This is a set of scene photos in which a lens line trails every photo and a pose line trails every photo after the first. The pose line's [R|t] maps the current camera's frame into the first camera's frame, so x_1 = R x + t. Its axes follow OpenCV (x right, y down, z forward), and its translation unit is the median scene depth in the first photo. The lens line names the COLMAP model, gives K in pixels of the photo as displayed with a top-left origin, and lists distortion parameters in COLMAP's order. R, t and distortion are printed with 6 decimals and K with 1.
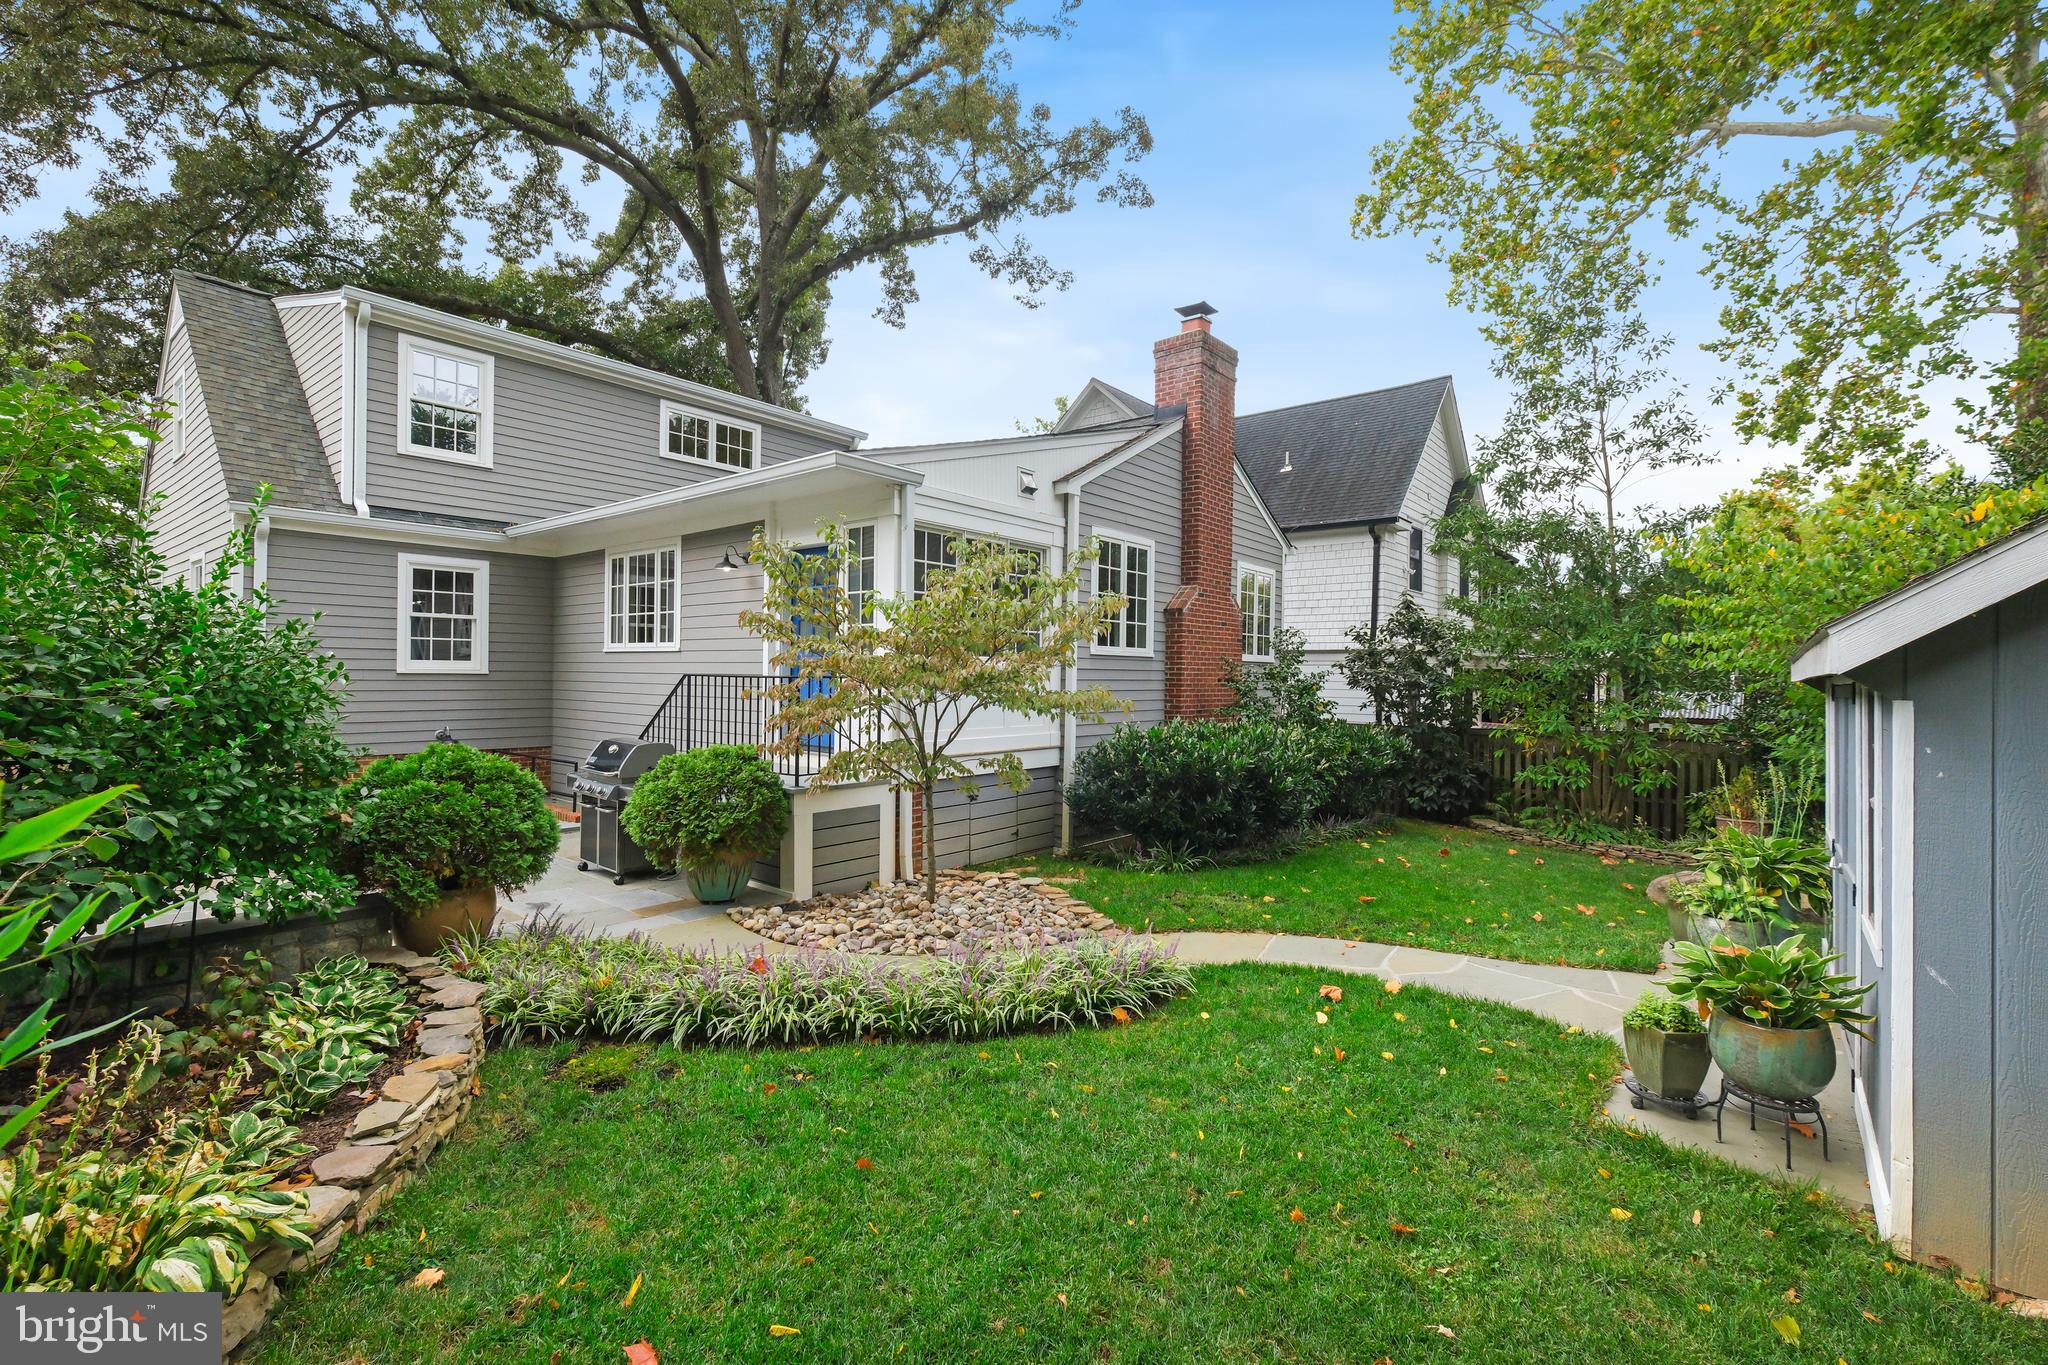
lens RADIAL K [[940.4, 0, 1019.7], [0, 940.4, 675.1], [0, 0, 1]] dist [-0.000506, -0.000607]
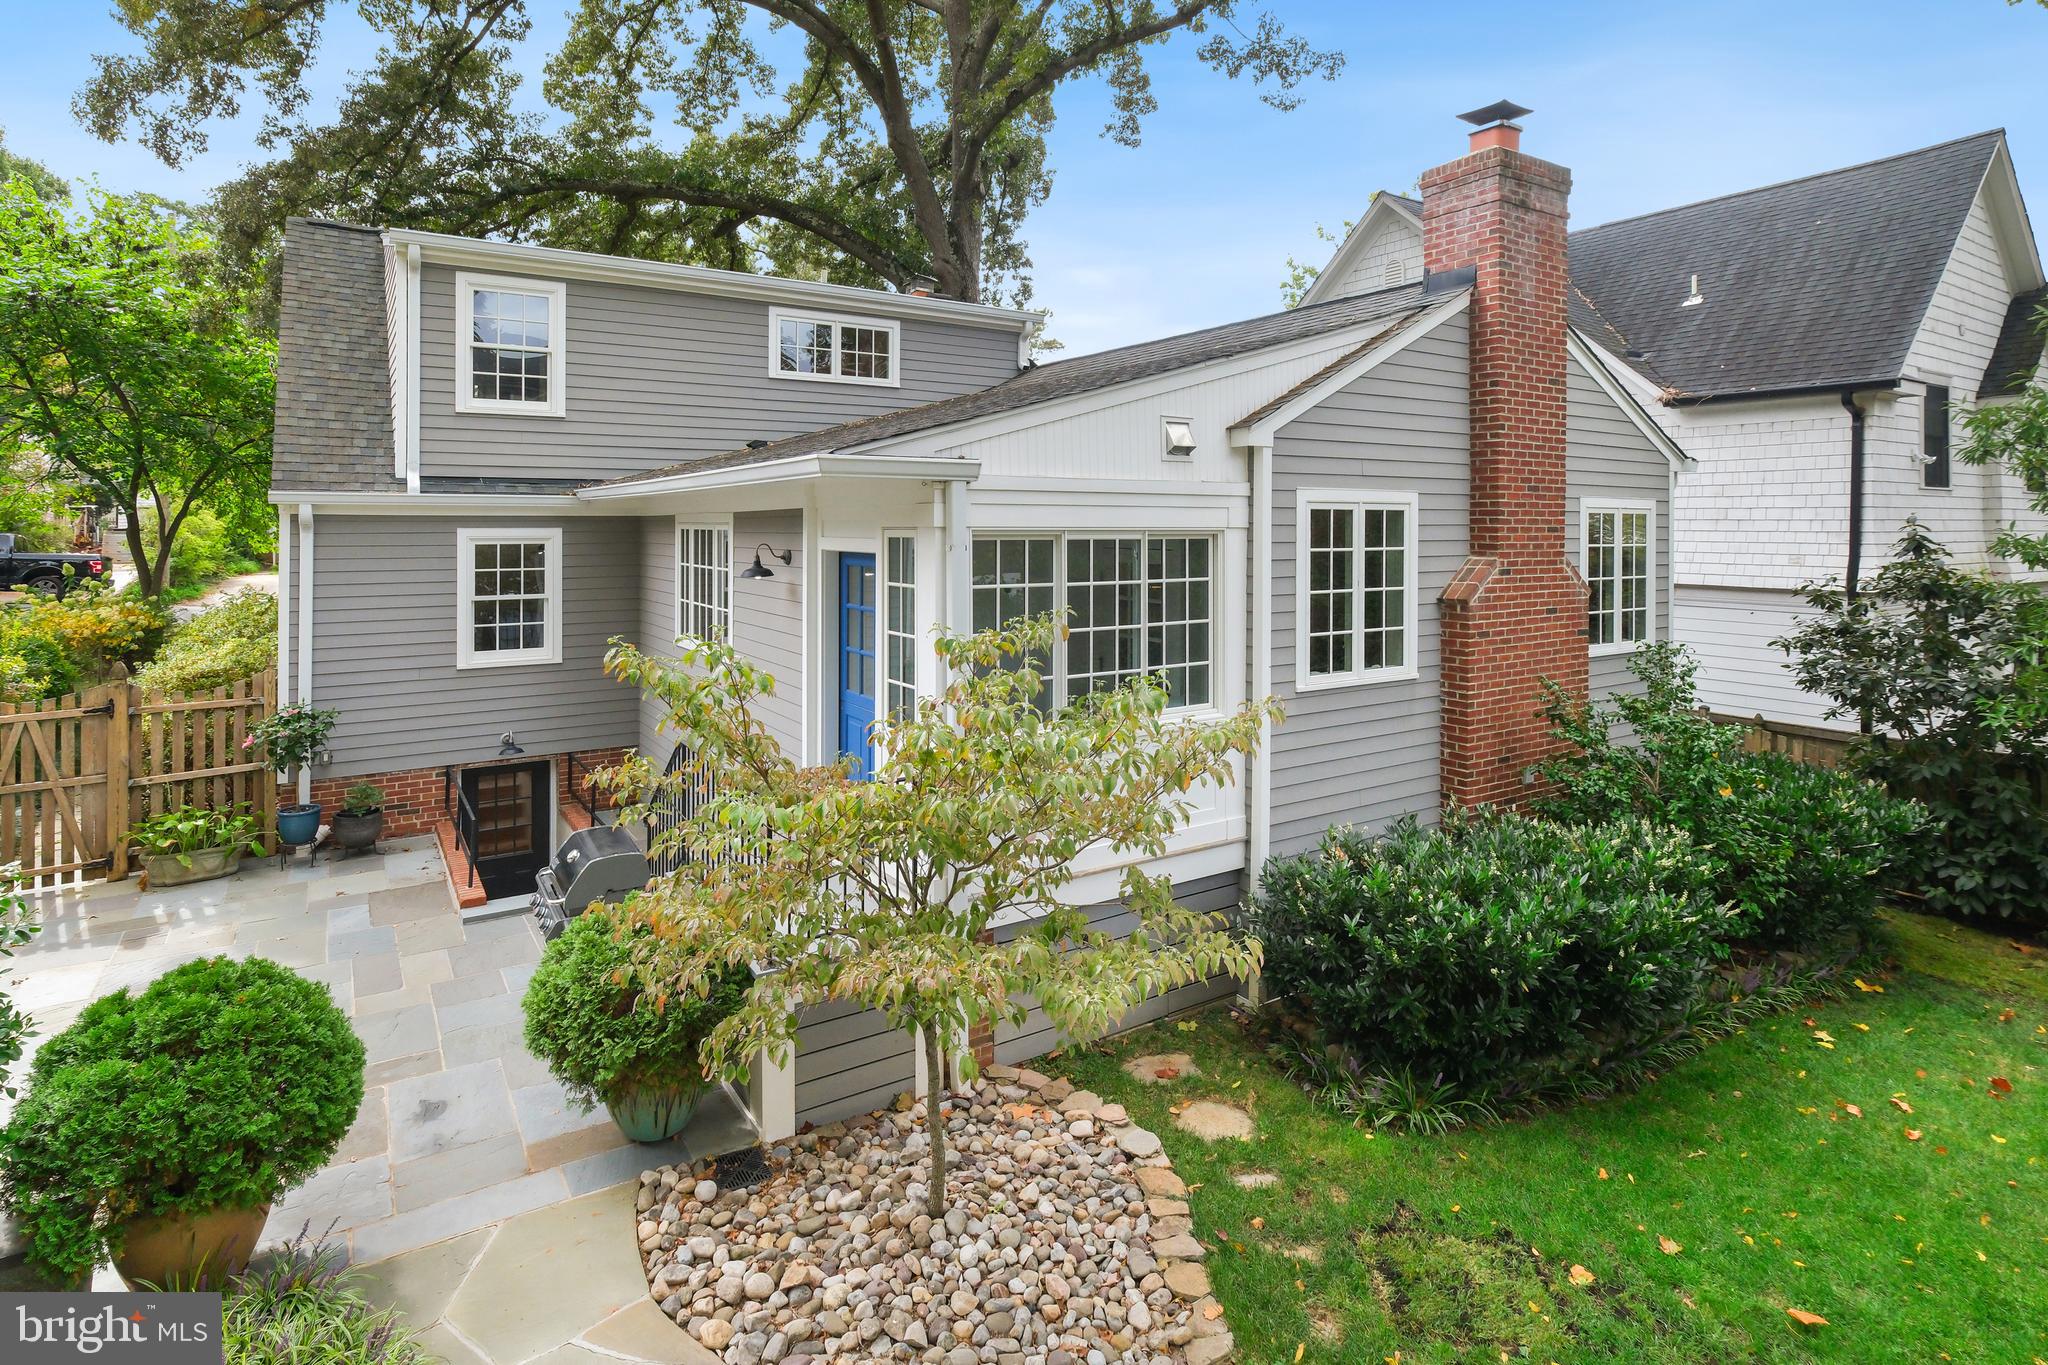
lens RADIAL K [[1085.1, 0, 965.6], [0, 1085.1, 520.3], [0, 0, 1]] dist [-0.001841, -0.001299]
pose [[0.943554, -0.010488, -0.331052, 0.079532], [0.009414, 0.999944, -0.004846, -0.100600], [0.331084, 0.001456, 0.943600, 0.173746]]
